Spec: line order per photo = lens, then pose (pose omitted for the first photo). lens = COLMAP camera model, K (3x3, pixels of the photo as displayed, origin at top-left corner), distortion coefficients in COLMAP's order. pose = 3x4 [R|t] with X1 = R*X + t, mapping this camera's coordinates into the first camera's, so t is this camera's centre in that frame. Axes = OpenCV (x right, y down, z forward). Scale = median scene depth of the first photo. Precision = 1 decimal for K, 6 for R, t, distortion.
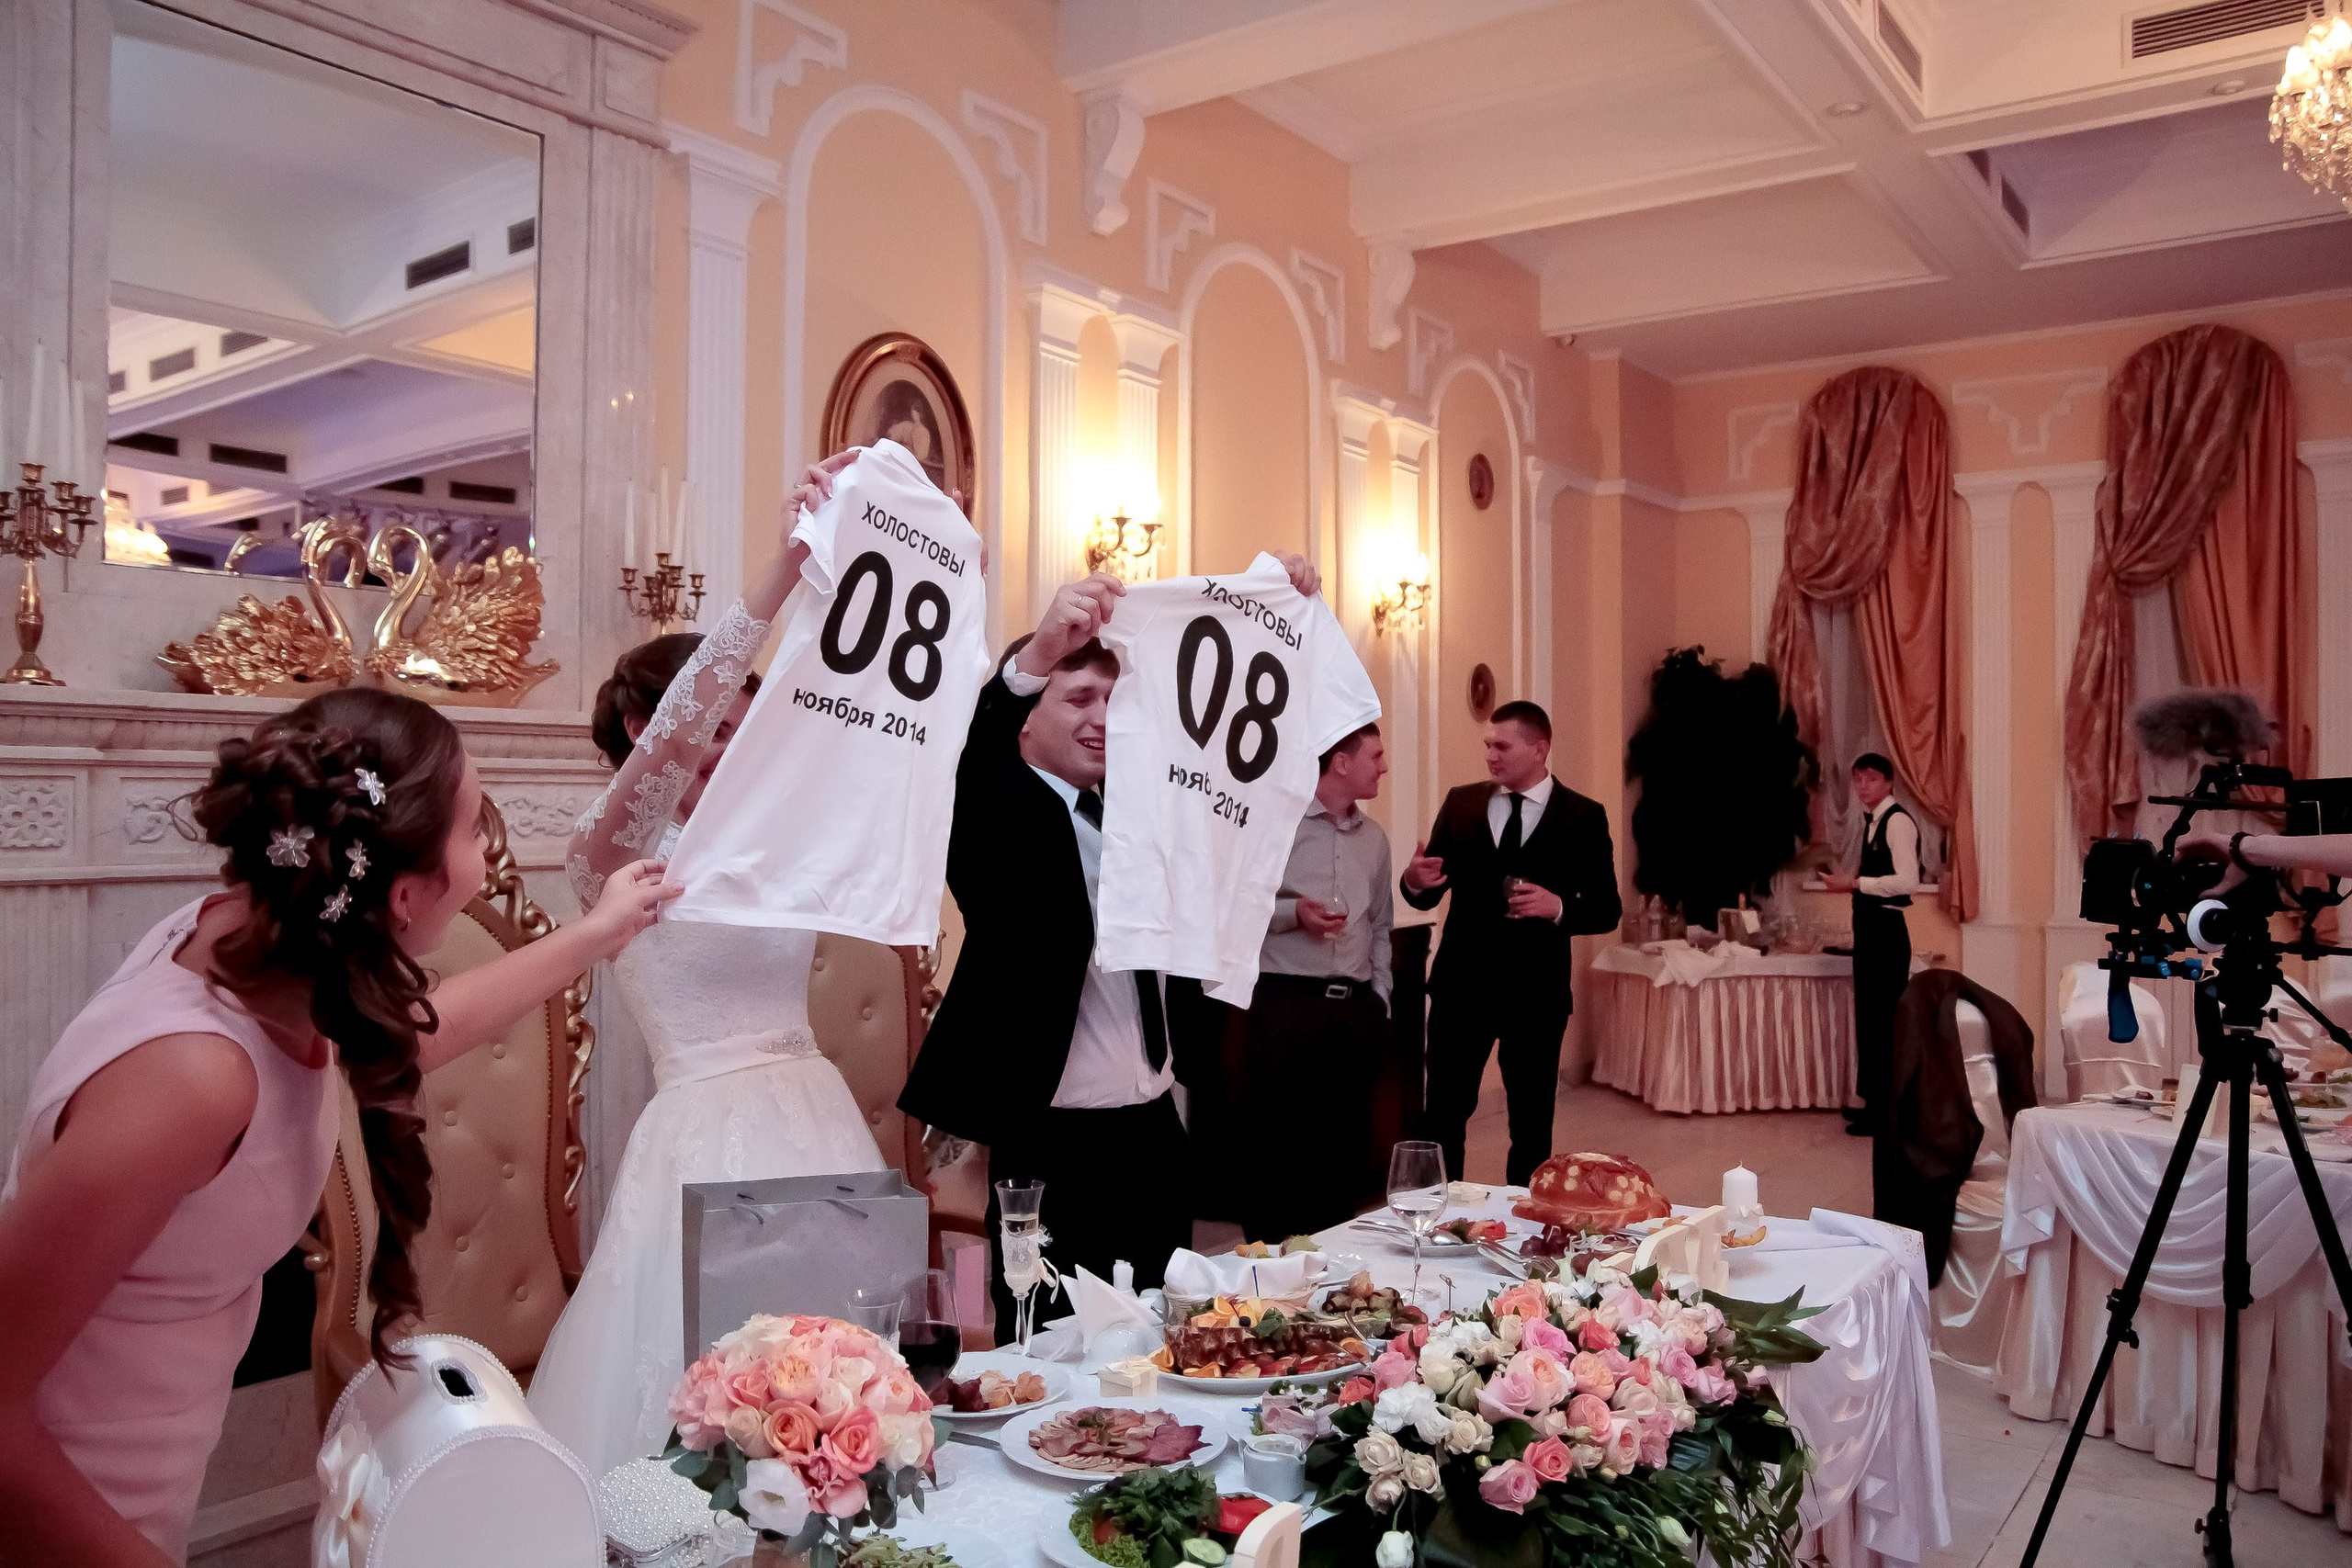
lens RADIAL K [[1784.1, 0, 1175.5], [0, 1784.1, 791.9], [0, 0, 1]] dist [-0.134558, 0.110933]
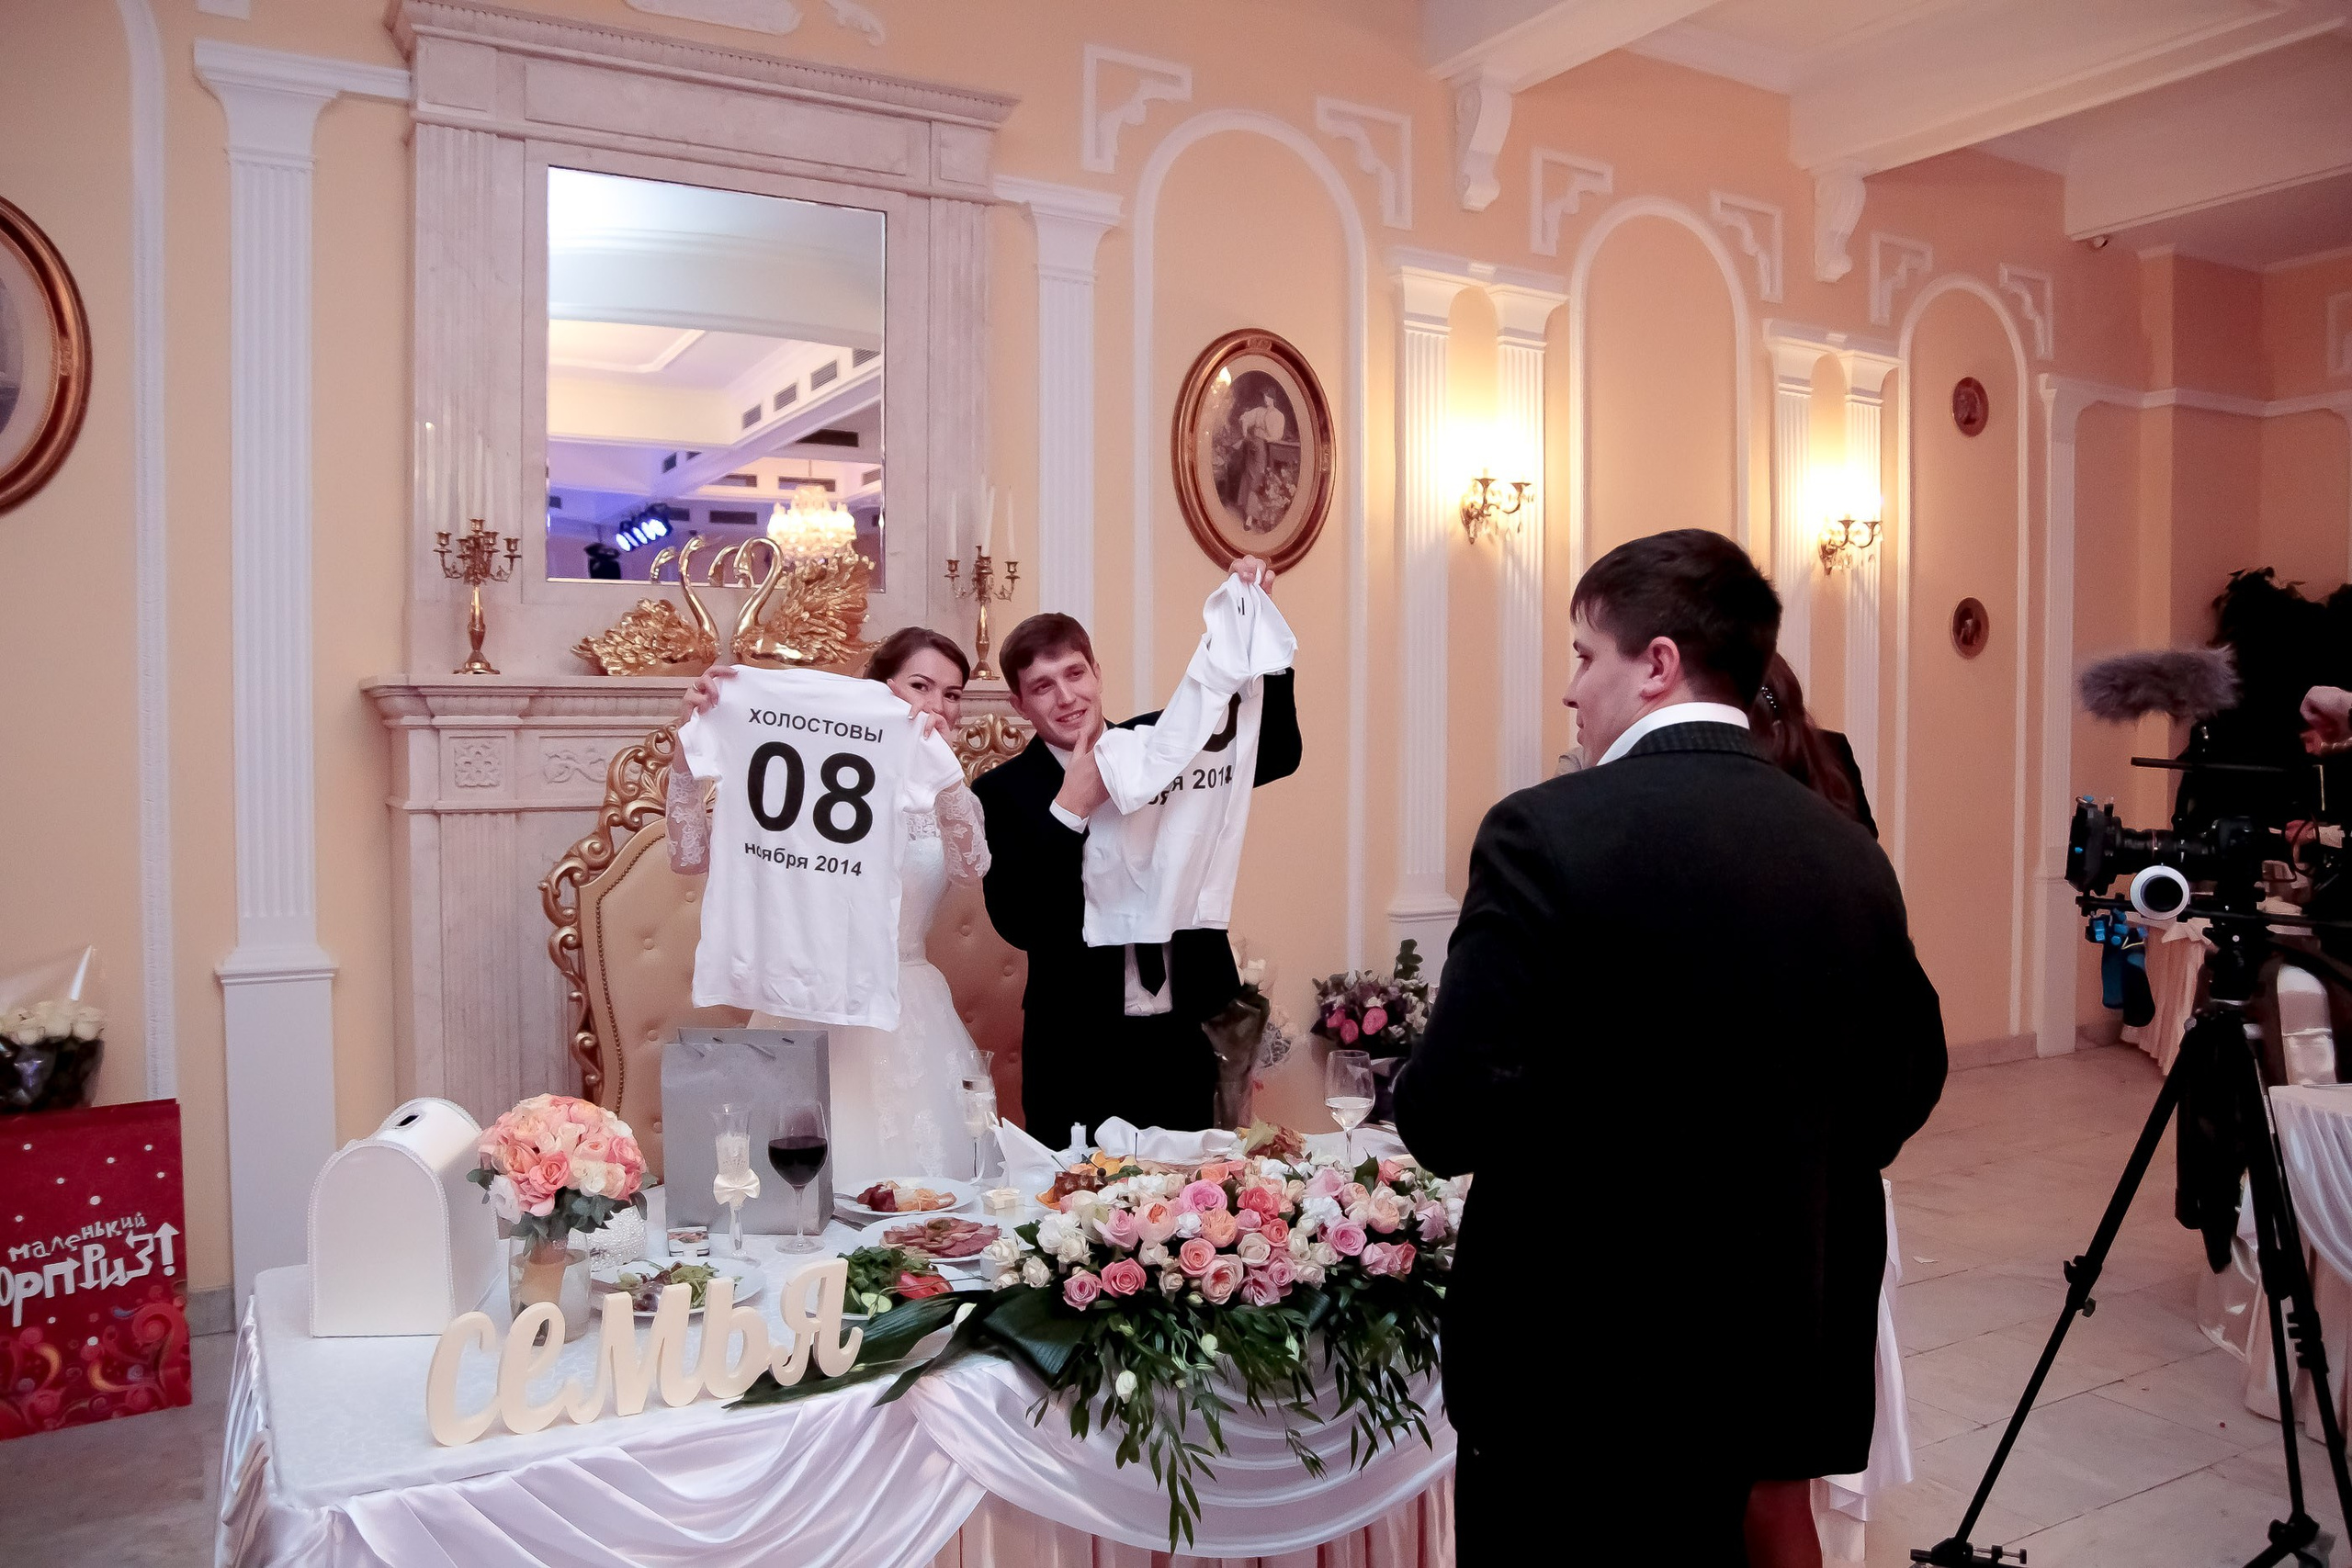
lens RADIAL K [[1784.1, 0, 1175.5], [0, 1784.1, 791.9], [0, 0, 1]] dist [-0.134558, 0.110933]
pose [[0.913172, 0.012322, -0.407389, 0.293354], [0.004185, 0.999207, 0.039604, -0.011581], [0.407554, -0.037871, 0.912396, -0.065222]]
